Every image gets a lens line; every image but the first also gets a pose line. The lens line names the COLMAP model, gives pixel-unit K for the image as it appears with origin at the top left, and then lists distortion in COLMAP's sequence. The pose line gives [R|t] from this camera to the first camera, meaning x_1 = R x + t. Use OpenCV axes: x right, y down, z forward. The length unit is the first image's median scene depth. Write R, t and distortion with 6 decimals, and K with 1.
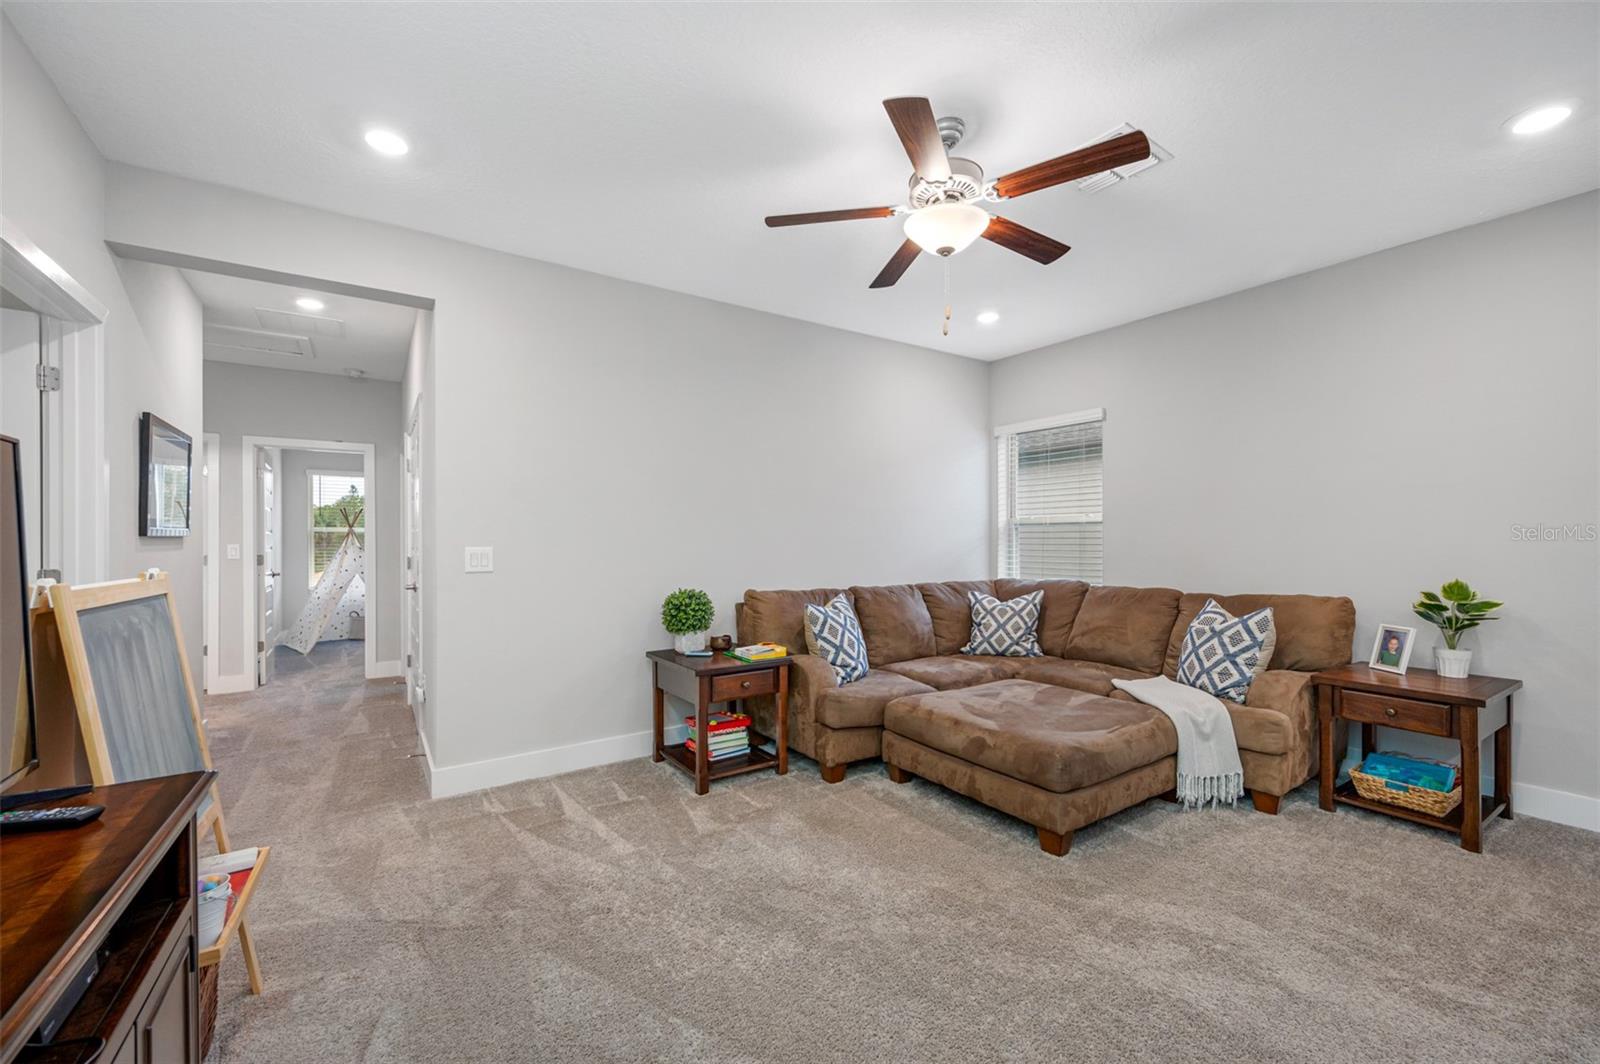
lens RADIAL K [[641.2, 0, 803.5], [0, 641.2, 535.2], [0, 0, 1]] dist [0.000013, 0.000094]
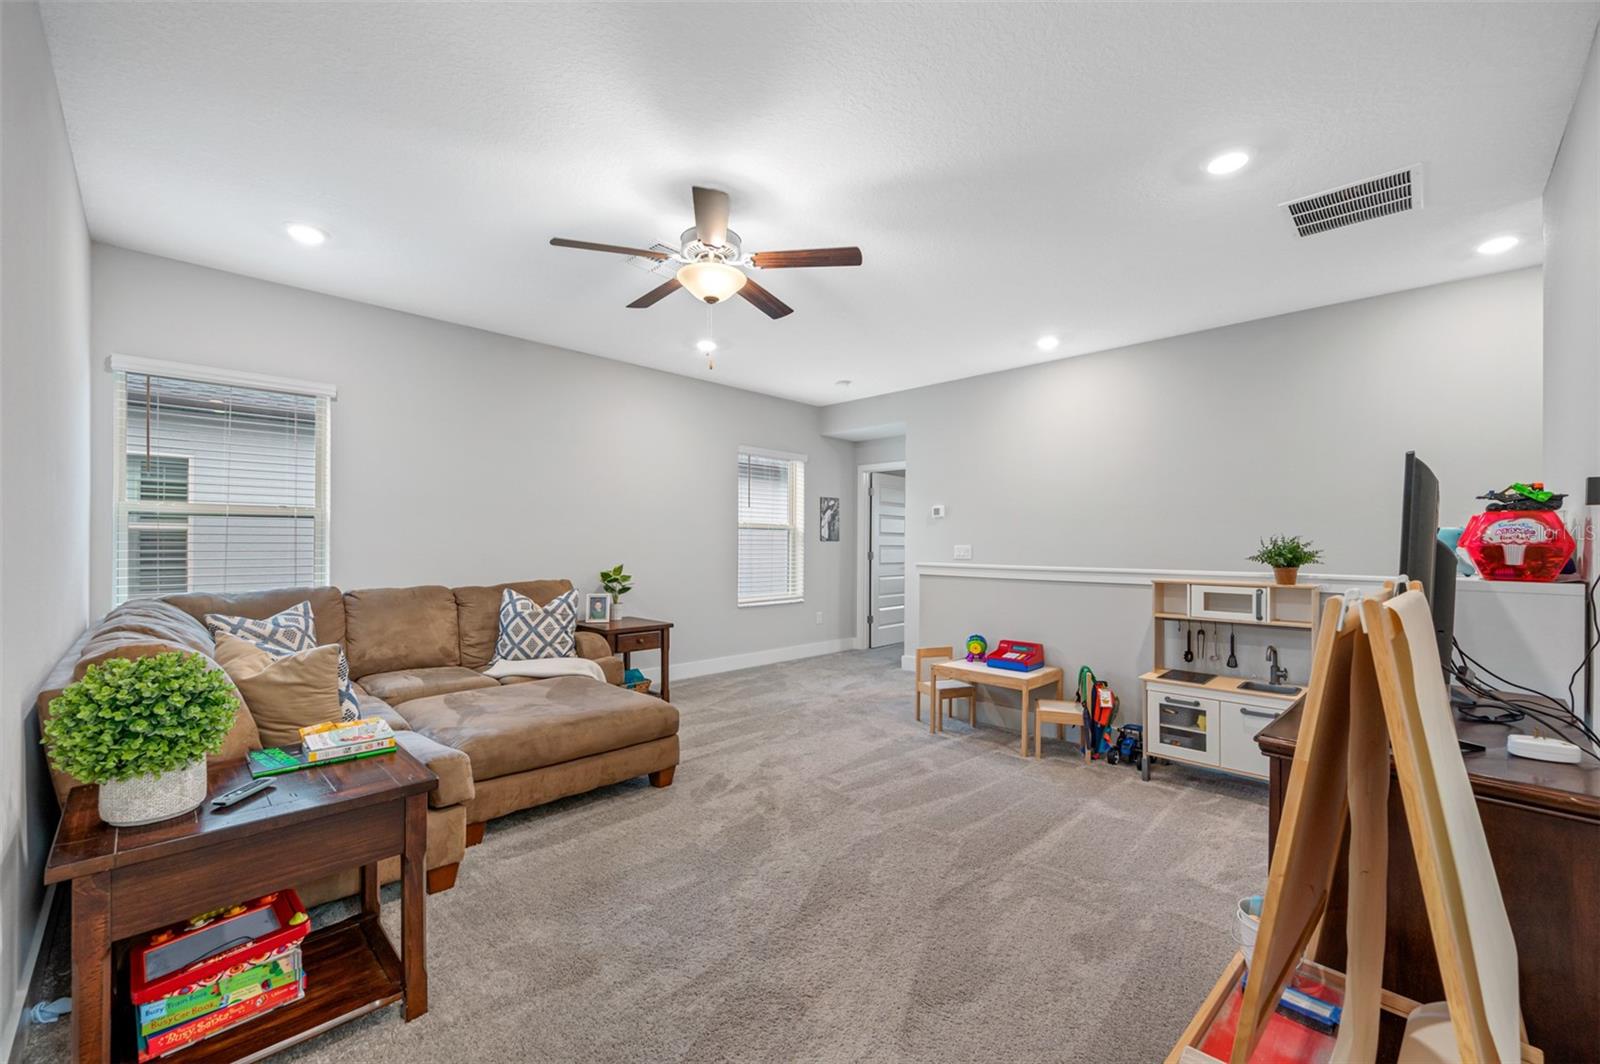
lens RADIAL K [[641.2, 0, 803.5], [0, 641.2, 535.2], [0, 0, 1]] dist [0.000013, 0.000094]
pose [[-0.207059, 0.002598, 0.978325, -0.749654], [-0.028694, 0.999550, -0.008727, -0.006670], [-0.977908, -0.029879, -0.206892, 0.809797]]
